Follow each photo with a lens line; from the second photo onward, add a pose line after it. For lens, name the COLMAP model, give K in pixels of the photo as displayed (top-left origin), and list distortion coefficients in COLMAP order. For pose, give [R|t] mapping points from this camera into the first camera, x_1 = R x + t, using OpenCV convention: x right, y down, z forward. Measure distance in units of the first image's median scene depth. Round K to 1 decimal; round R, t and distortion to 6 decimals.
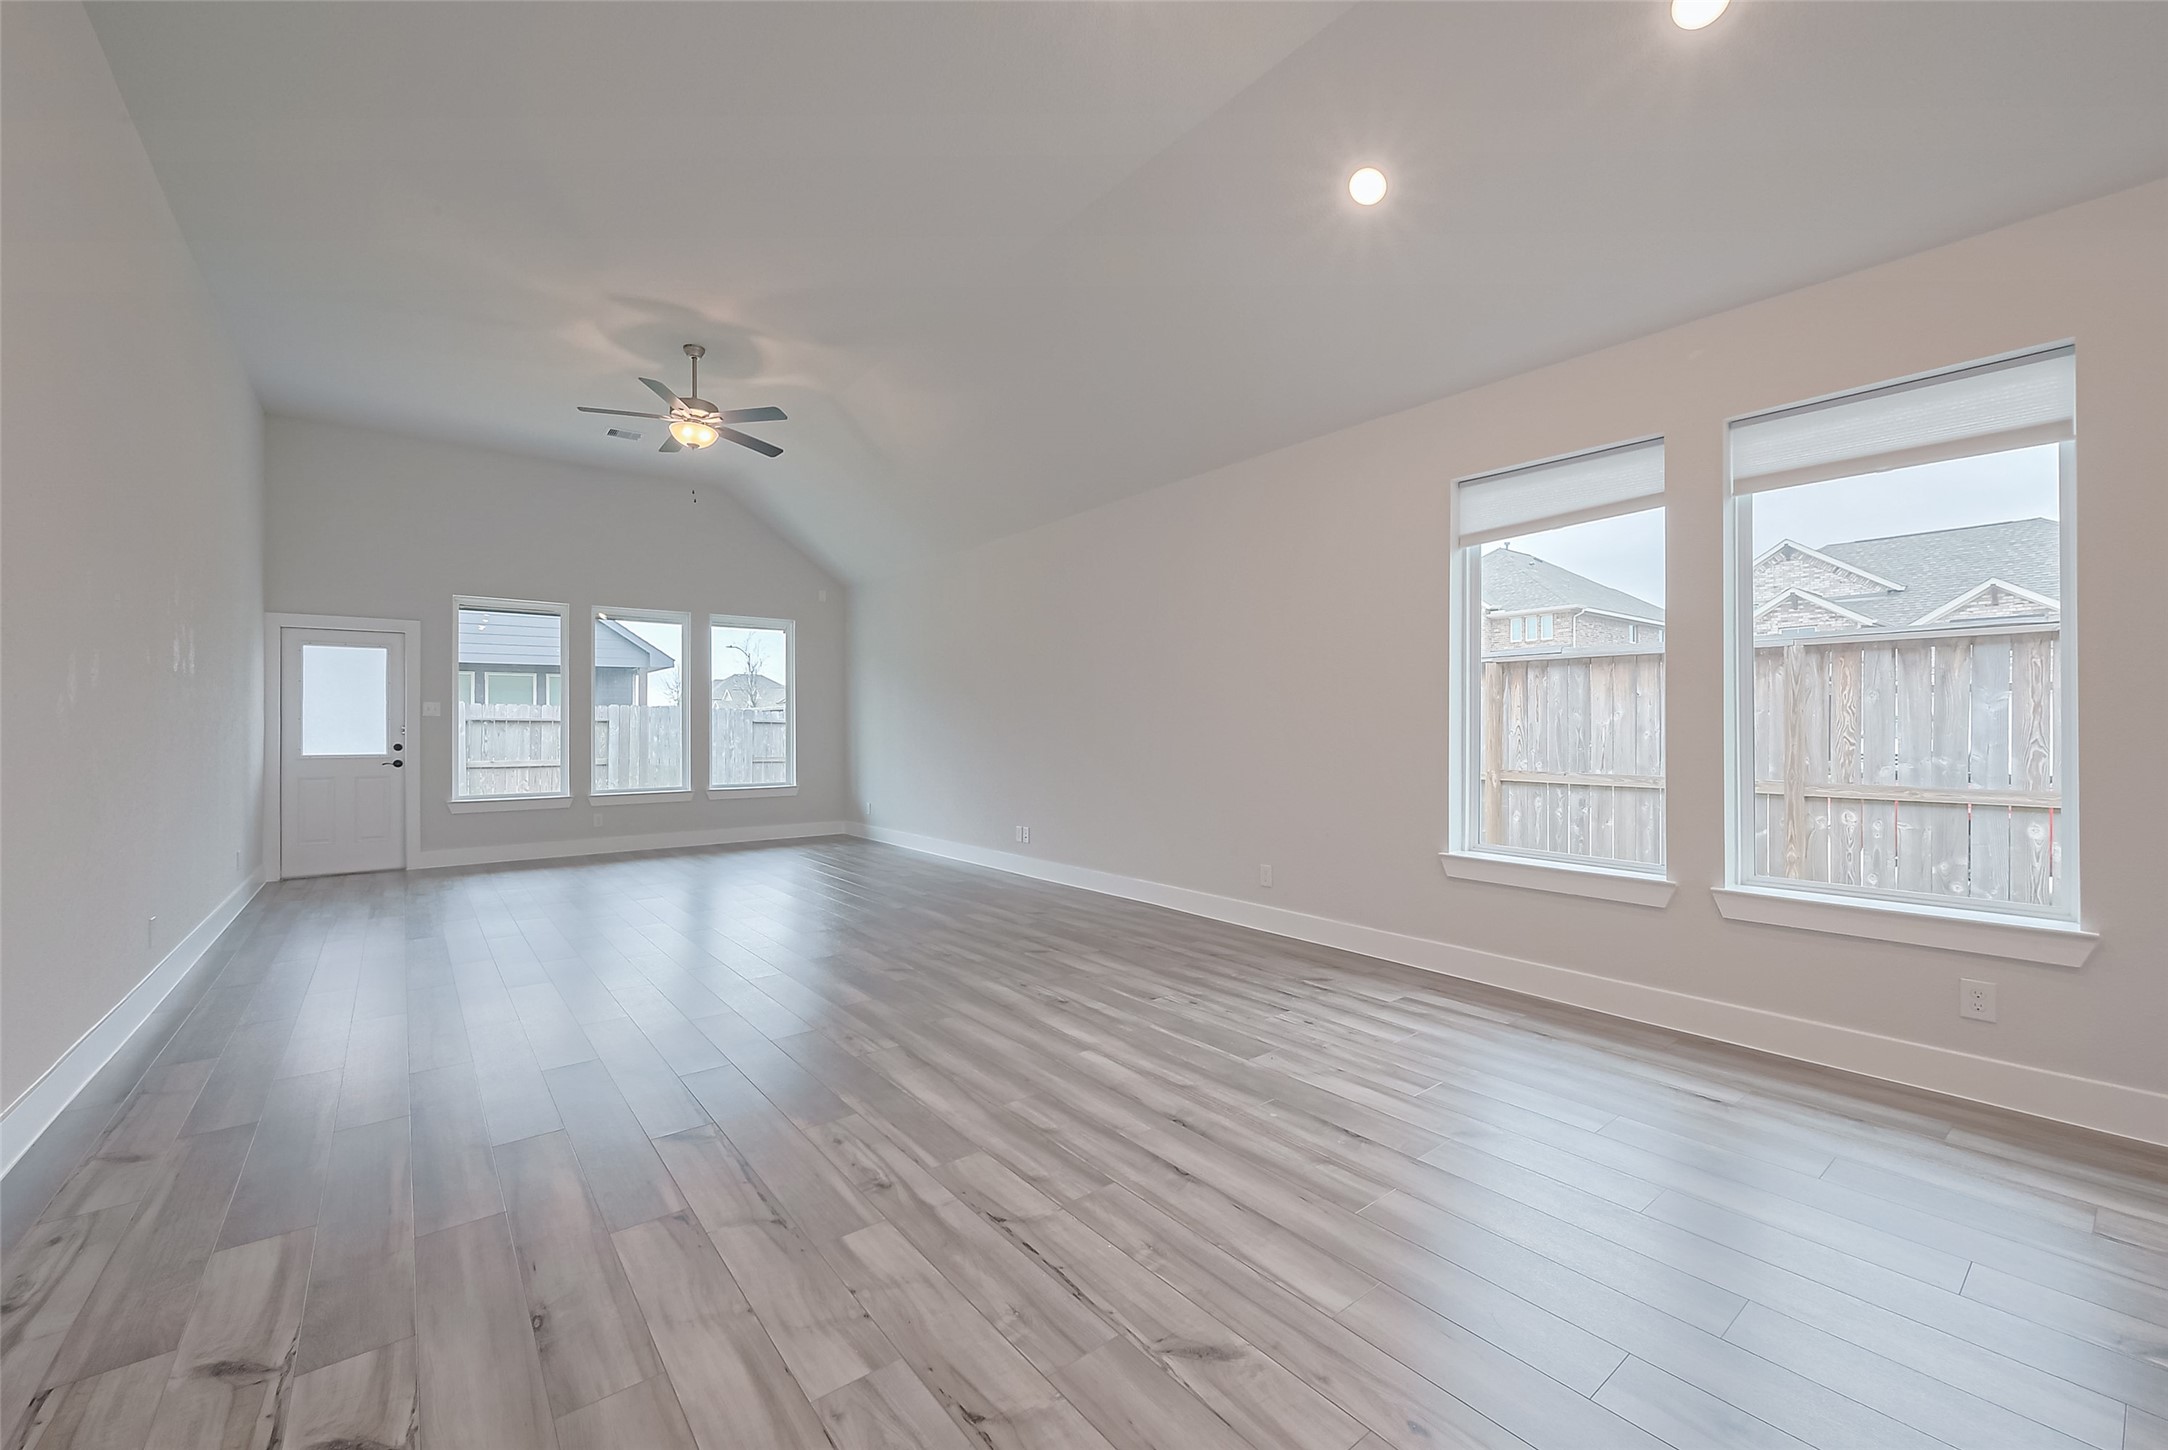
lens RADIAL K [[862.2, 0, 1081.2], [0, 862.2, 732.3], [0, 0, 1]] dist [0.001643, 0.000249]
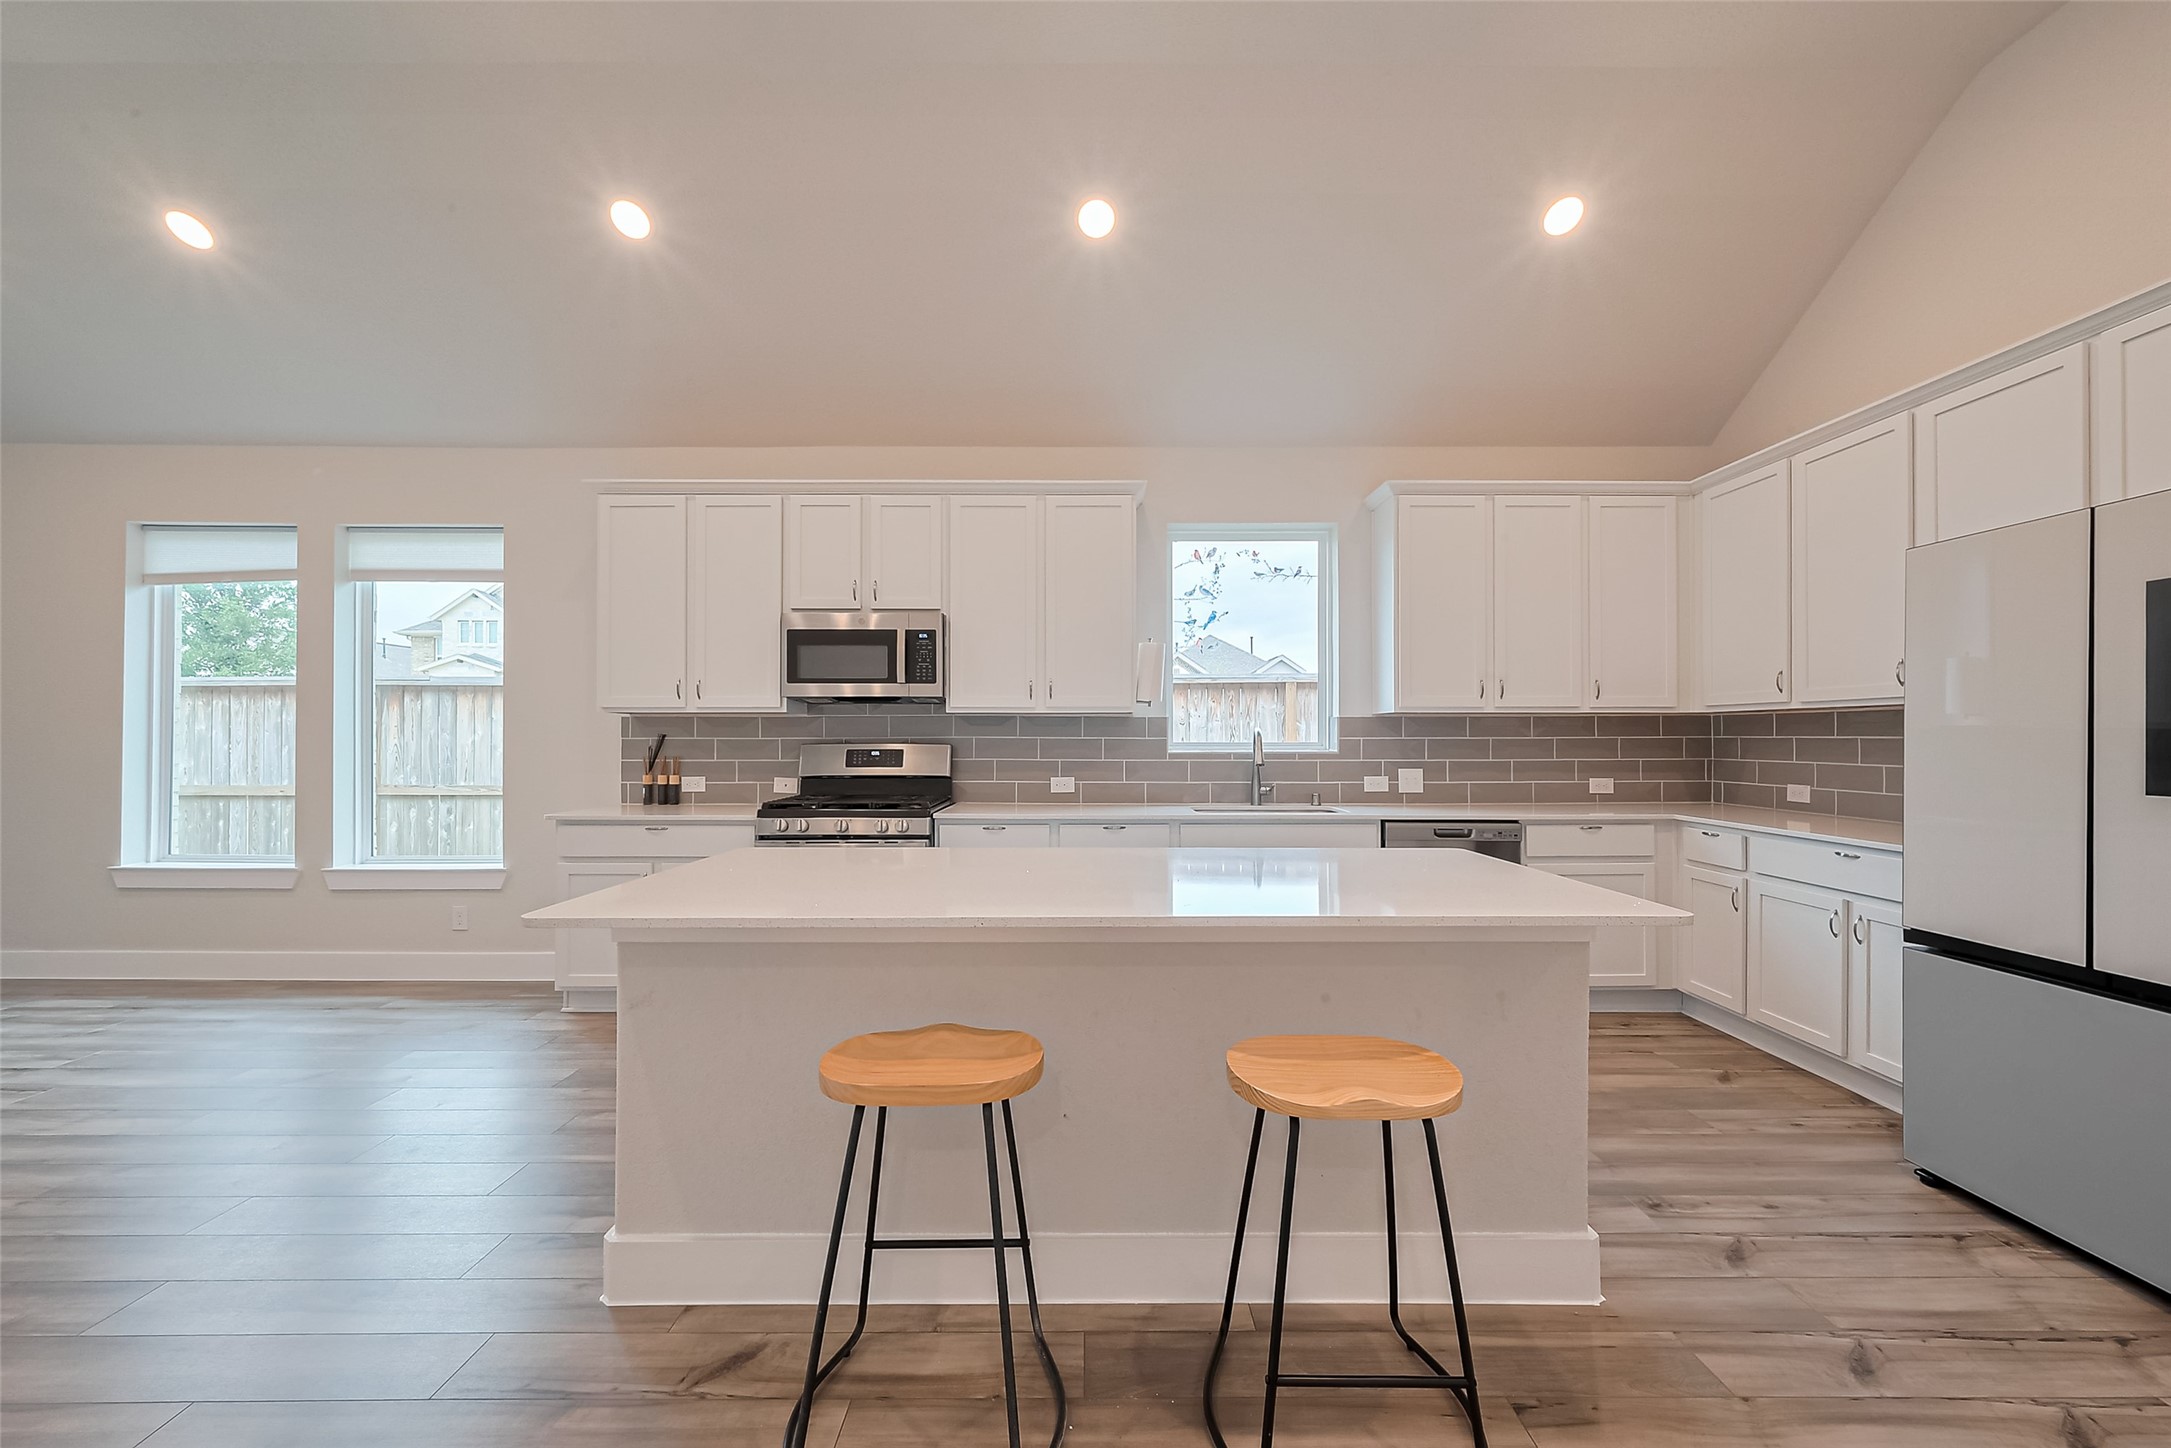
lens RADIAL K [[863.4, 0, 1082.7], [0, 863.4, 731.3], [0, 0, 1]] dist [0.001643, 0.000249]
pose [[0.625109, 0.008624, 0.780490, 0.310271], [0.003363, 0.999900, -0.013742, -0.009009], [-0.780530, 0.011215, 0.625017, -0.579737]]
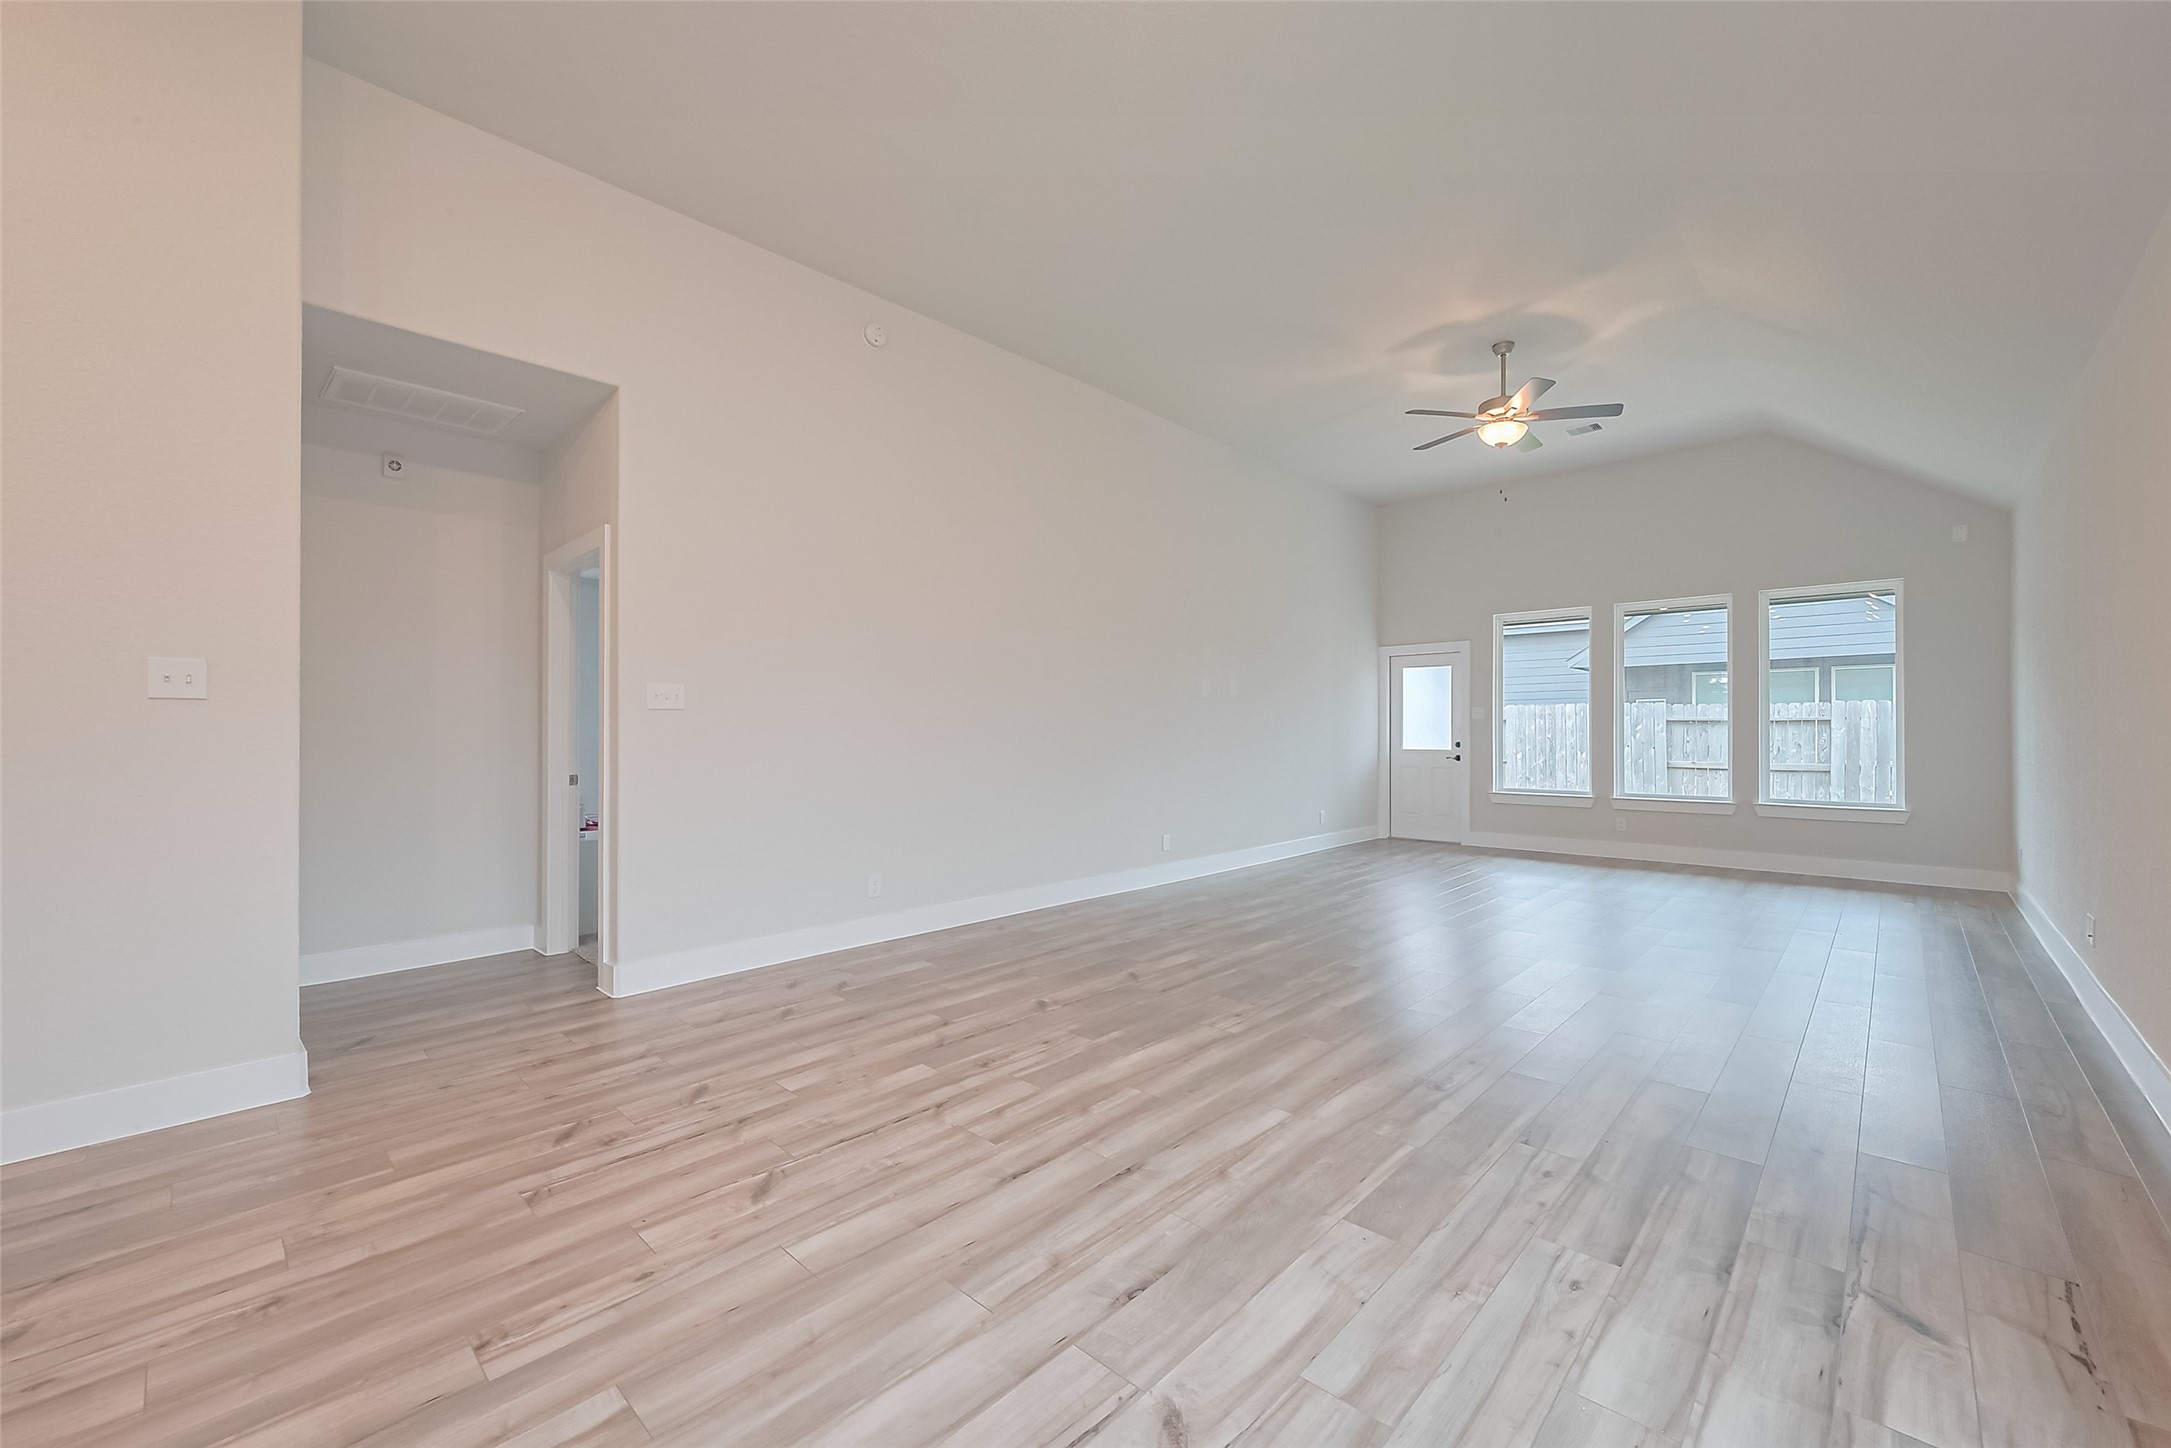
lens RADIAL K [[868.5, 0, 1089.6], [0, 868.5, 729.9], [0, 0, 1]] dist [0.000635, 0.000038]
pose [[0.145306, 0.002420, -0.989384, 0.584799], [-0.004764, 0.999987, 0.001746, -0.005037], [0.989375, 0.004460, 0.145316, 0.484885]]
